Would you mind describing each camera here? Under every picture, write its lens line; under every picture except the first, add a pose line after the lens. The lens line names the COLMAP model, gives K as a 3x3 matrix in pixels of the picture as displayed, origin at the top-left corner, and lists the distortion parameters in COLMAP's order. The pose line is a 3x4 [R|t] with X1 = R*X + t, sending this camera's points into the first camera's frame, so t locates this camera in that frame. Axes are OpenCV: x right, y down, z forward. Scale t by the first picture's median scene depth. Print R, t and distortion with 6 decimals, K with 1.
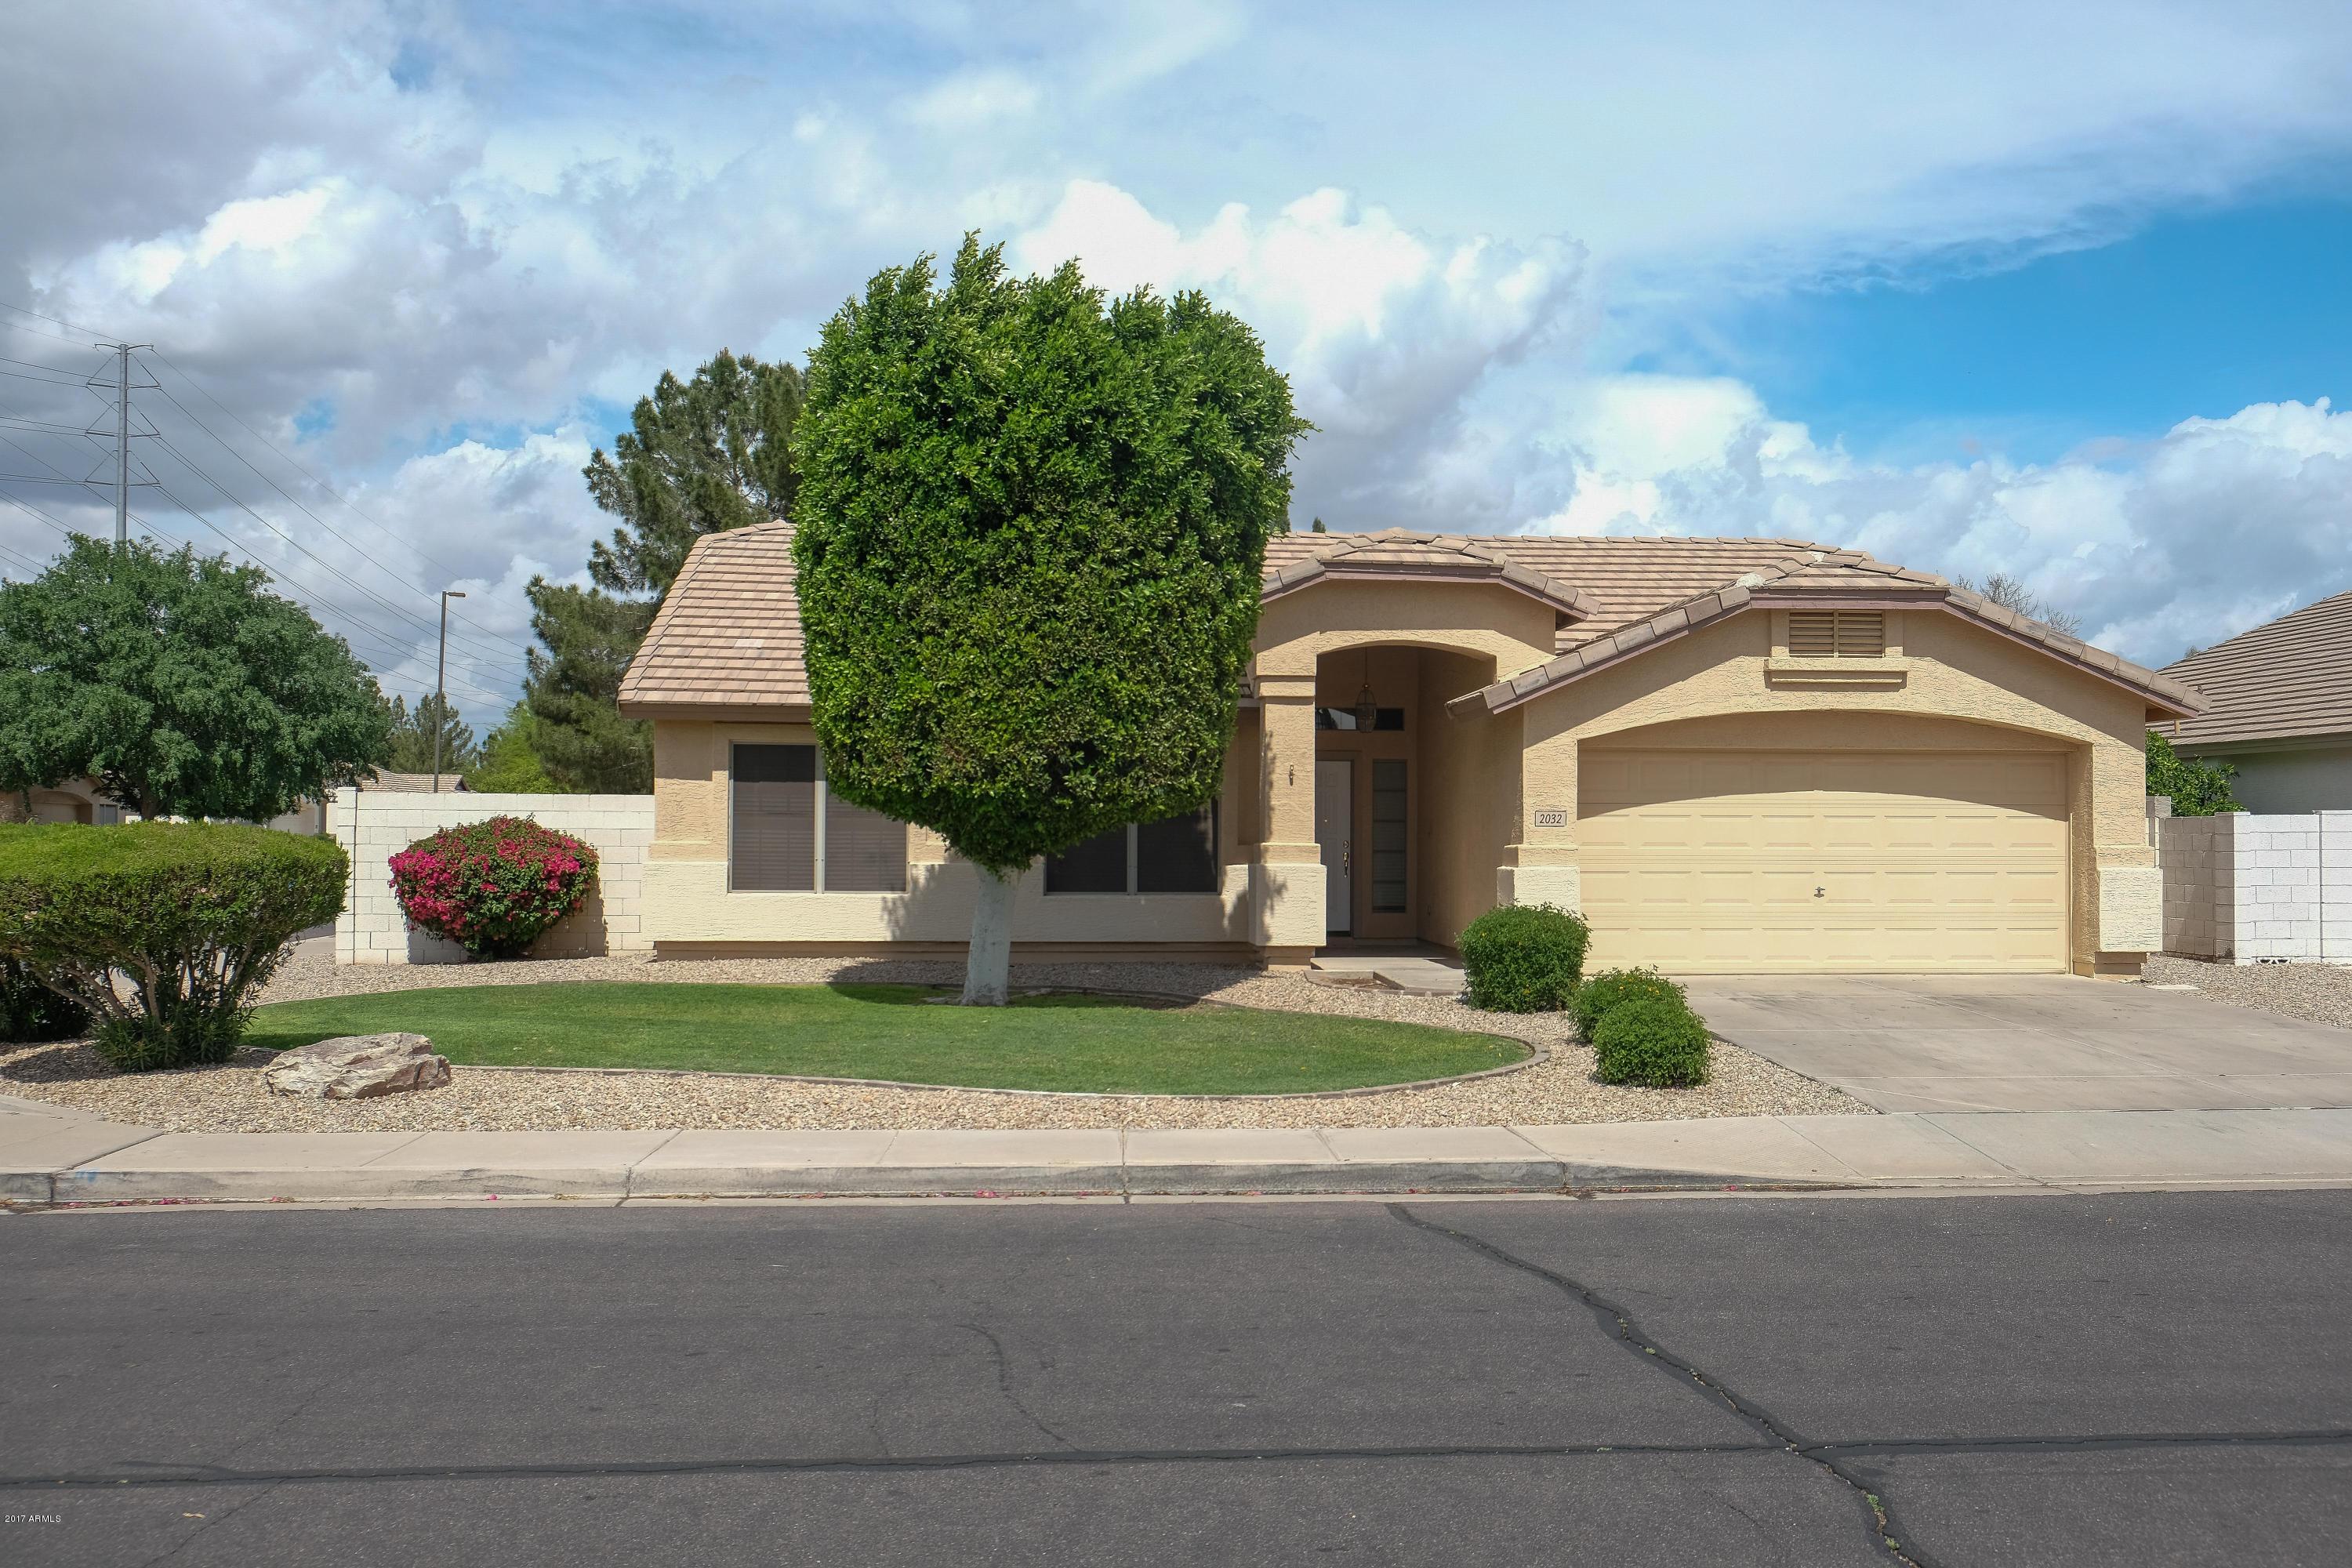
lens RADIAL K [[2193.1, 0, 1179.9], [0, 2193.1, 786.5], [0, 0, 1]] dist [0.025127, -0.011314]
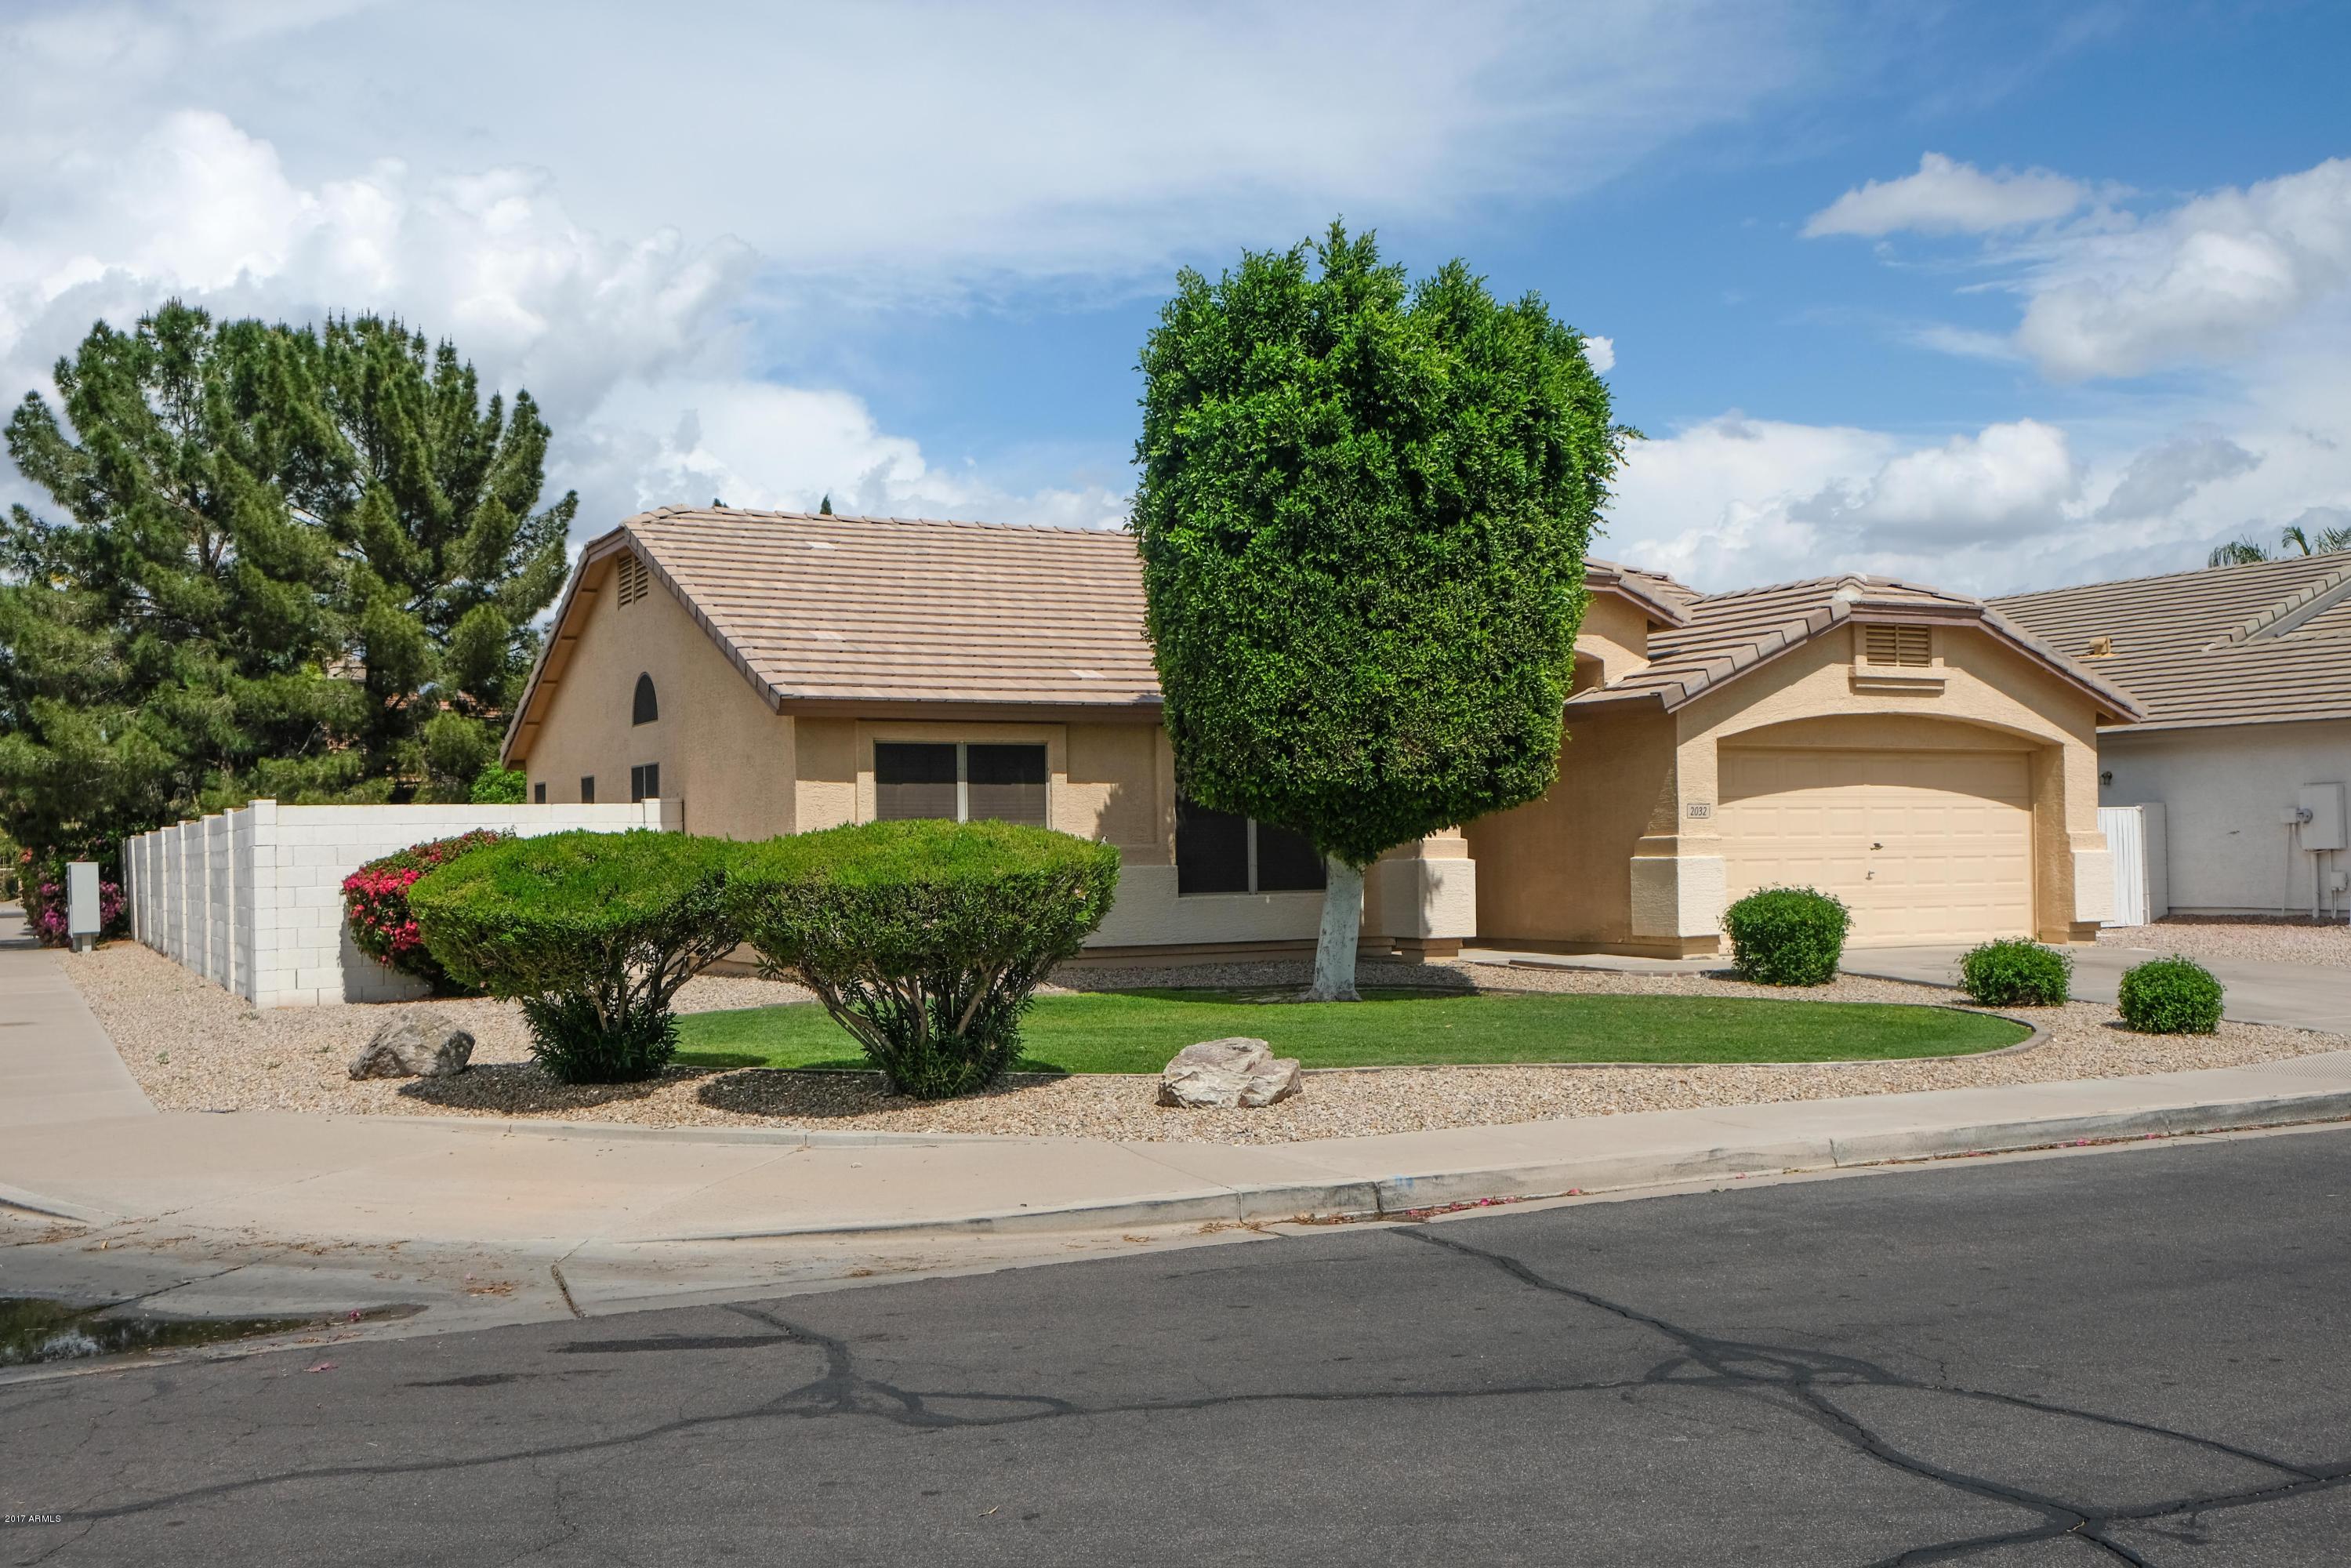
lens RADIAL K [[2233.2, 0, 1175.5], [0, 2233.2, 784.0], [0, 0, 1]] dist [0.029734, 0.000591]
pose [[0.918116, -0.006370, 0.396260, -0.509186], [0.010492, 0.999911, -0.008235, 0.007766], [-0.396172, 0.011718, 0.918101, 0.088587]]
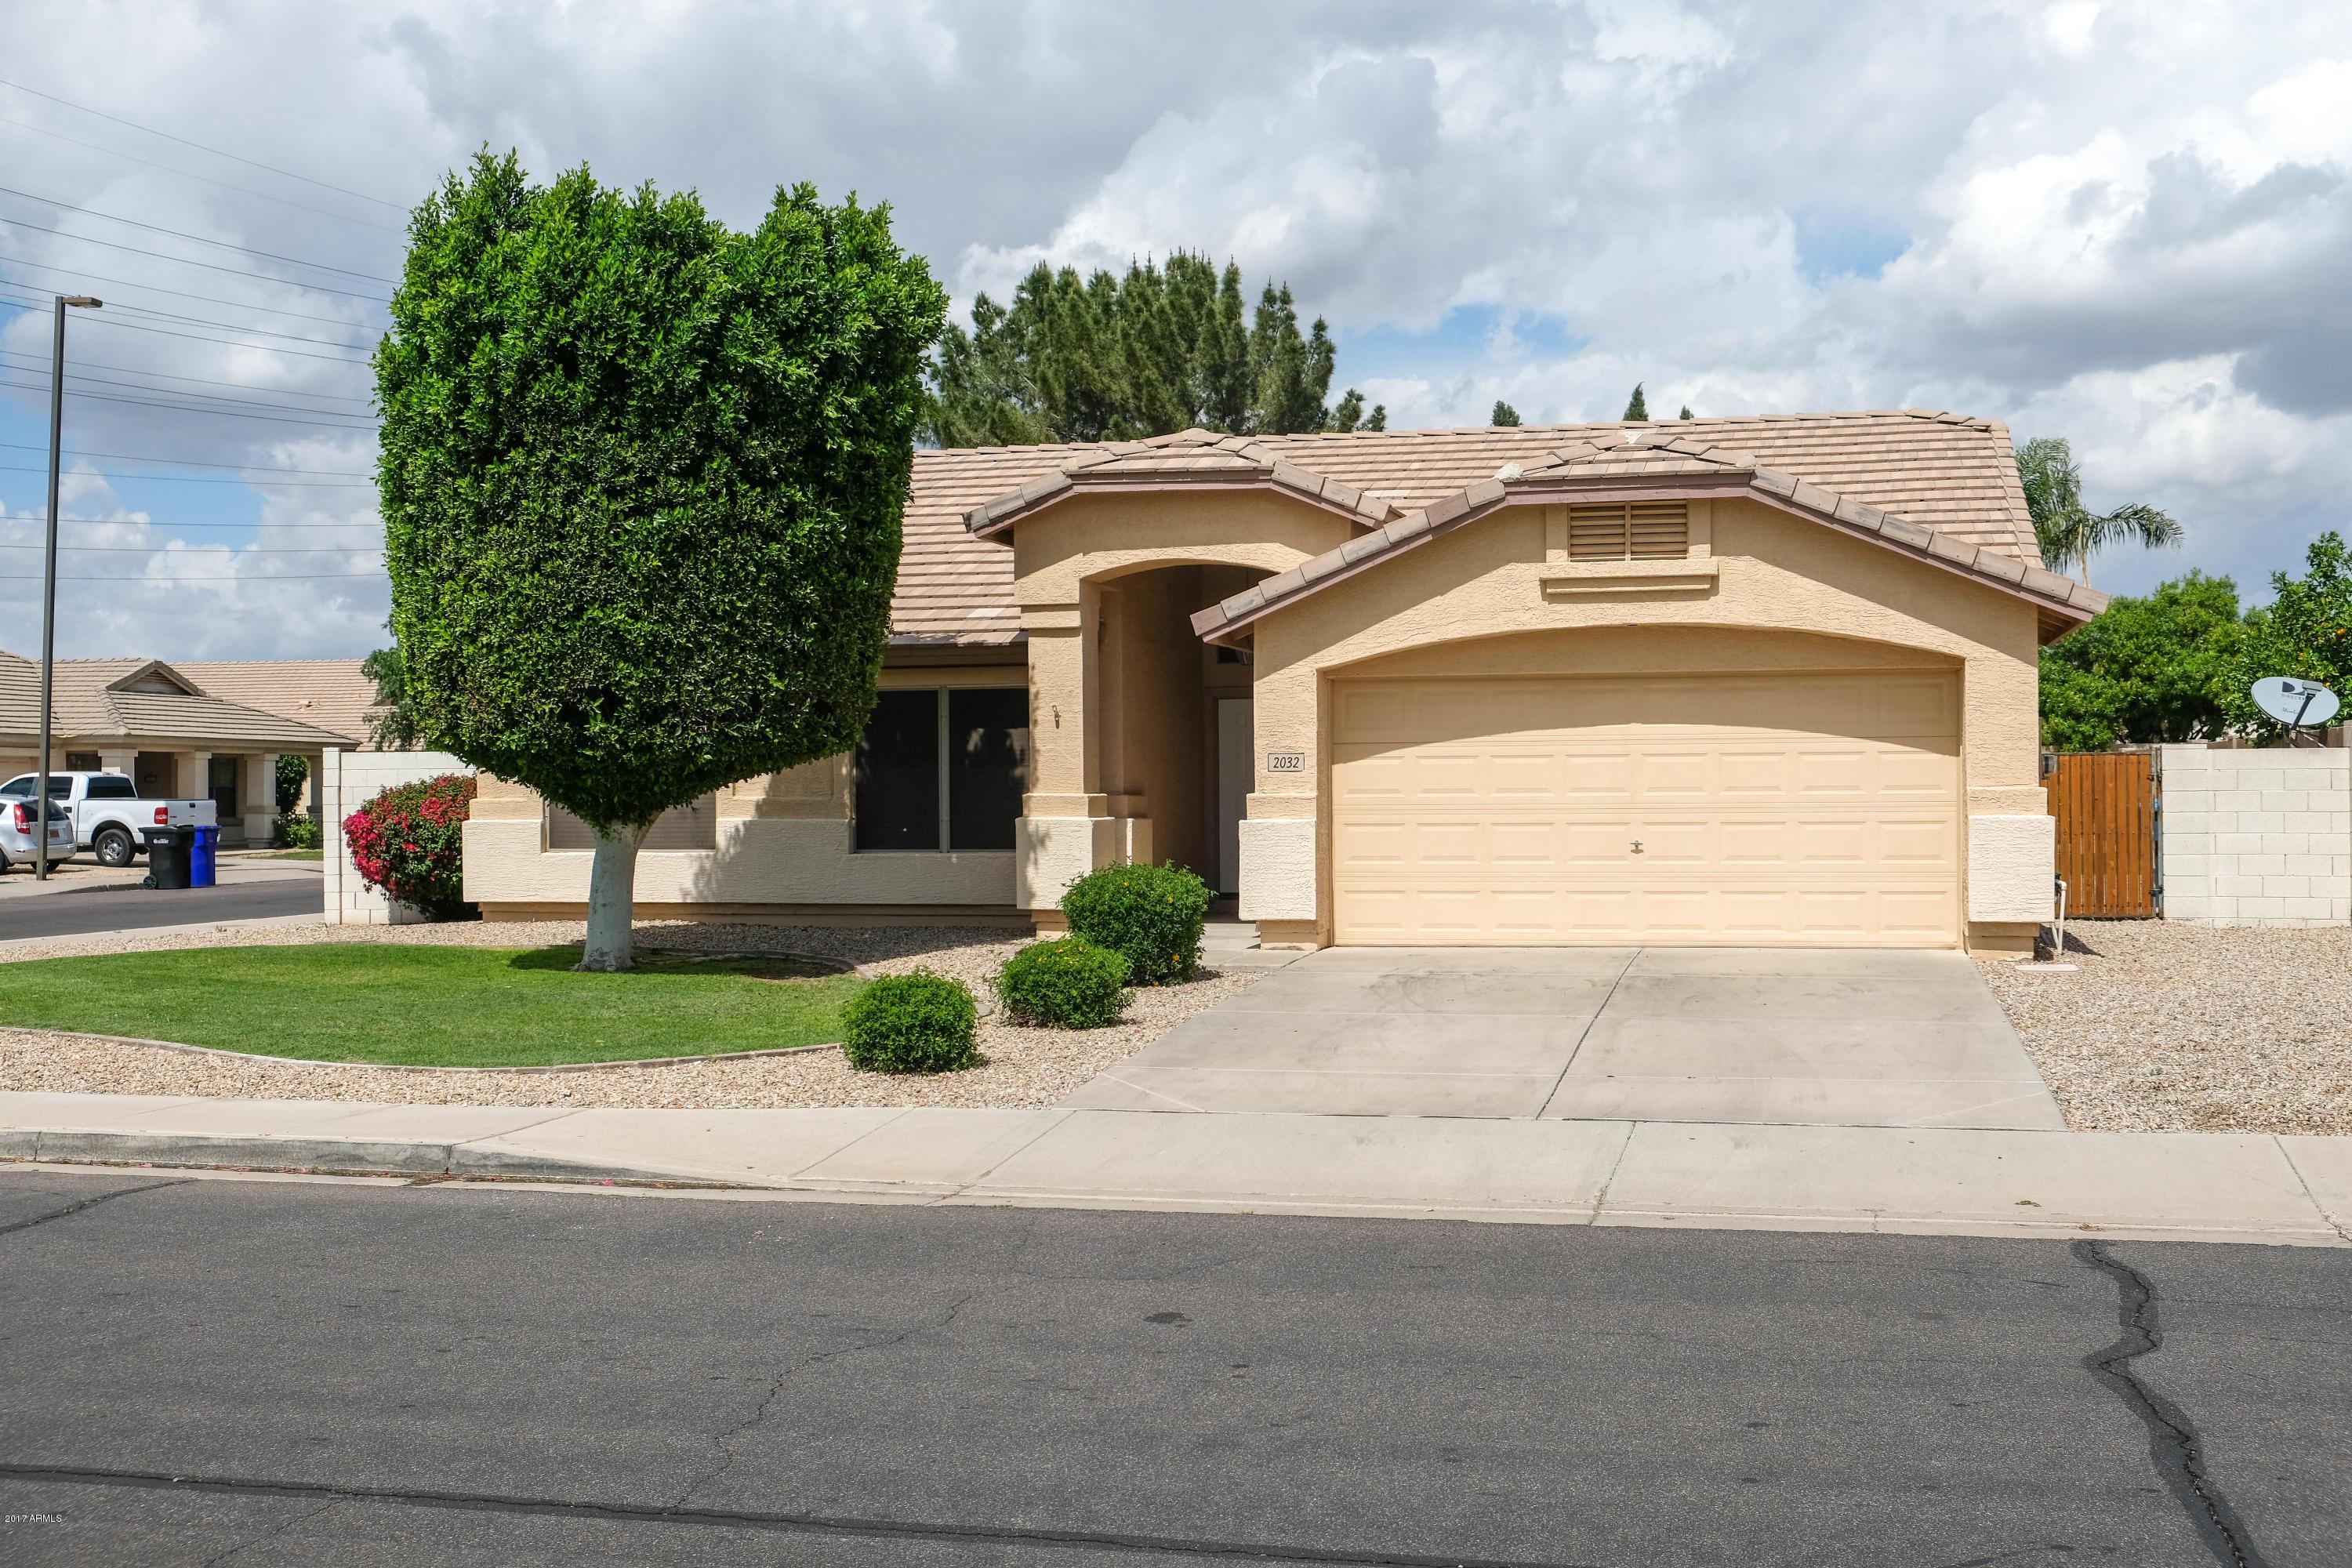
lens RADIAL K [[2447.6, 0, 1175.0], [0, 2447.6, 858.9], [0, 0, 1]] dist [-0.051769, 0.015304]
pose [[0.948631, -0.001941, -0.316378, 0.431908], [0.018230, 0.998655, 0.048534, 0.005110], [0.315858, -0.051808, 0.947391, 0.081809]]
